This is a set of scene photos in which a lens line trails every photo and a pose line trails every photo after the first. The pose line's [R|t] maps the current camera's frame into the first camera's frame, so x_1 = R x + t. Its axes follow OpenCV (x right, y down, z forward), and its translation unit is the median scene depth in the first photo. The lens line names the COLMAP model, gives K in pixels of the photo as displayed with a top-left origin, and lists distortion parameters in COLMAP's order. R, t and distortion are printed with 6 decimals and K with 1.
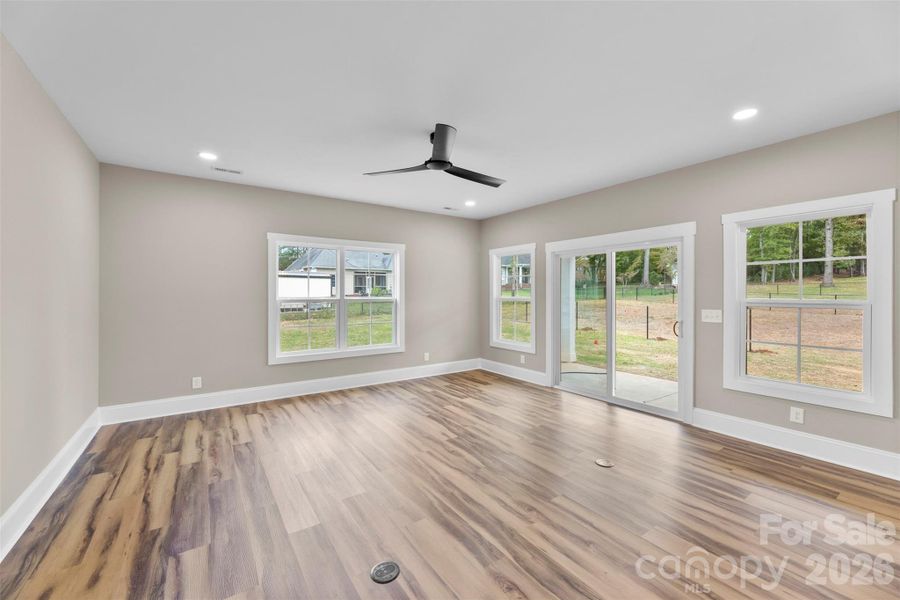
lens RADIAL K [[358.4, 0, 447.8], [0, 358.4, 295.6], [0, 0, 1]] dist [-0.000944, -0.000189]
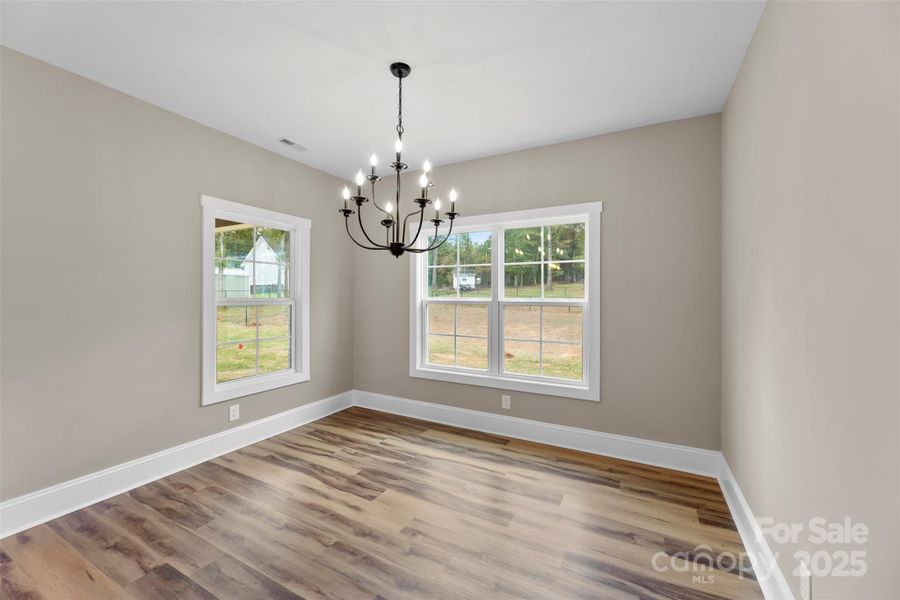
lens RADIAL K [[358.4, 0, 447.8], [0, 358.4, 295.6], [0, 0, 1]] dist [-0.000944, -0.000189]
pose [[0.890263, 0.003436, 0.455434, 1.347675], [-0.002492, 0.999993, -0.002675, 0.003833], [-0.455440, 0.001246, 0.890266, -0.193127]]
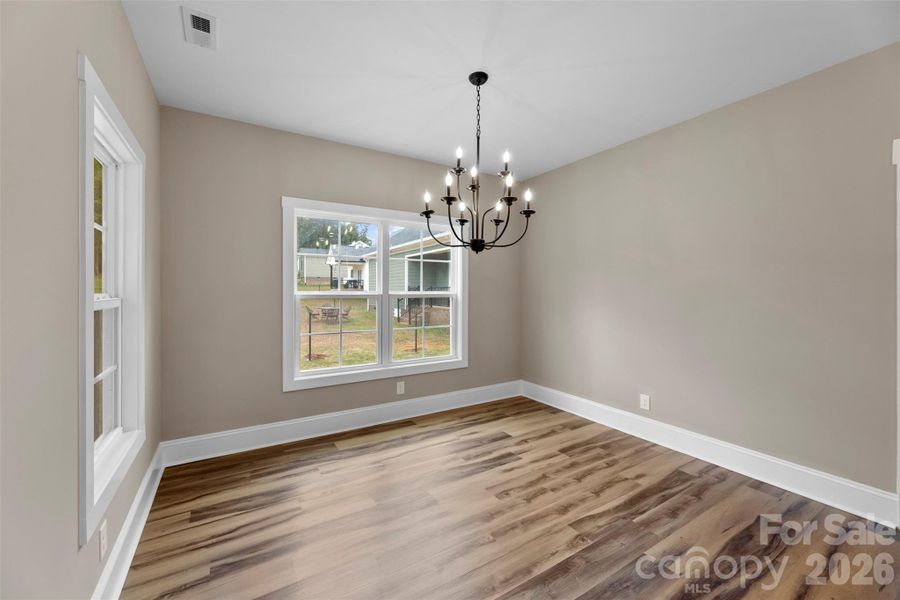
lens RADIAL K [[360.4, 0, 446.8], [0, 360.4, 290.9], [0, 0, 1]] dist [0.000296, -0.000049]
pose [[0.055874, -0.003583, 0.998431, 0.884370], [0.002357, 0.999991, 0.003457, 0.003519], [-0.998435, 0.002160, 0.055882, 0.418530]]
